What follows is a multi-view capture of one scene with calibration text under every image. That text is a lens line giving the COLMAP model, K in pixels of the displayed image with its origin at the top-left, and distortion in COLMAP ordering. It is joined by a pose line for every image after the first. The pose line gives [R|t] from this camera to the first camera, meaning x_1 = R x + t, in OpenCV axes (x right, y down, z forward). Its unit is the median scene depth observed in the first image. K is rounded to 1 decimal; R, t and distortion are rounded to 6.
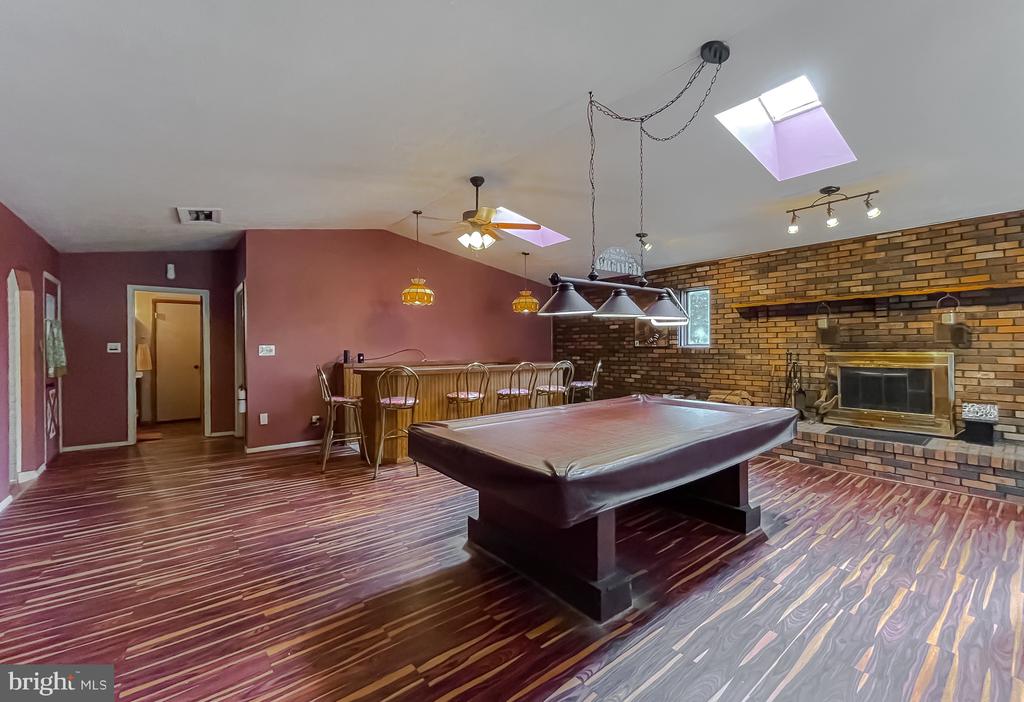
lens RADIAL K [[424.6, 0, 508.0], [0, 424.6, 345.2], [0, 0, 1]] dist [-0.002515, 0.001103]
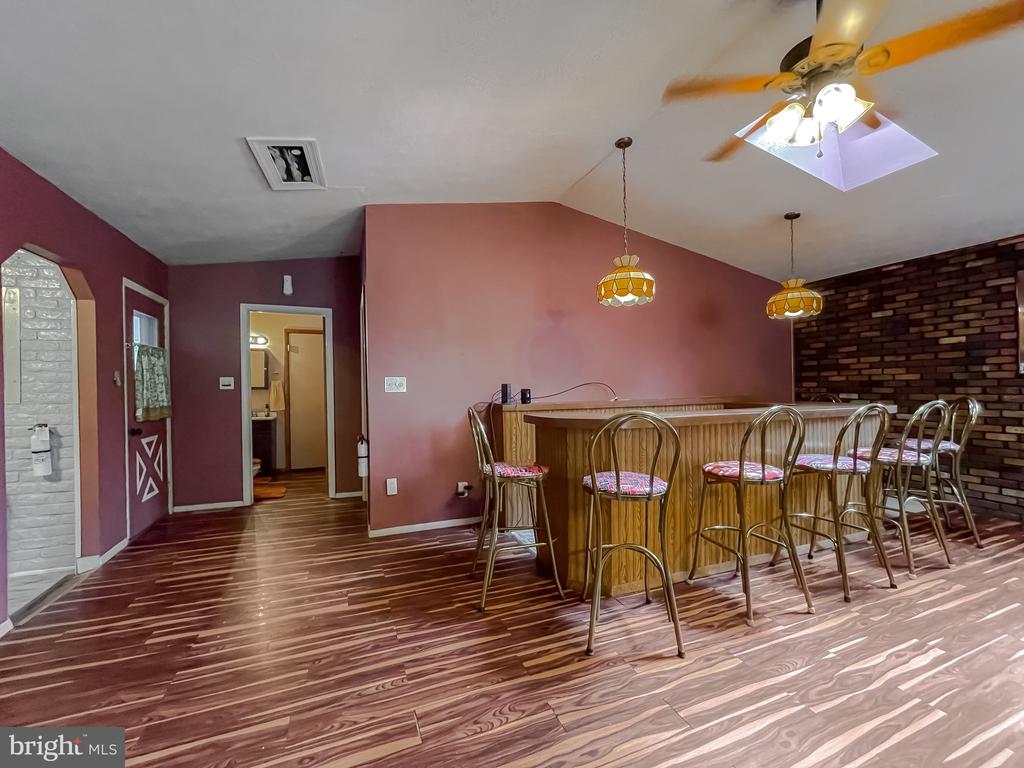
lens RADIAL K [[423.9, 0, 511.0], [0, 423.9, 388.8], [0, 0, 1]] dist [0.000902, 0.000216]
pose [[0.958570, -0.005731, -0.284800, -0.209123], [0.008411, 0.999931, 0.008187, 0.015870], [0.284734, -0.010244, 0.958552, 0.424900]]
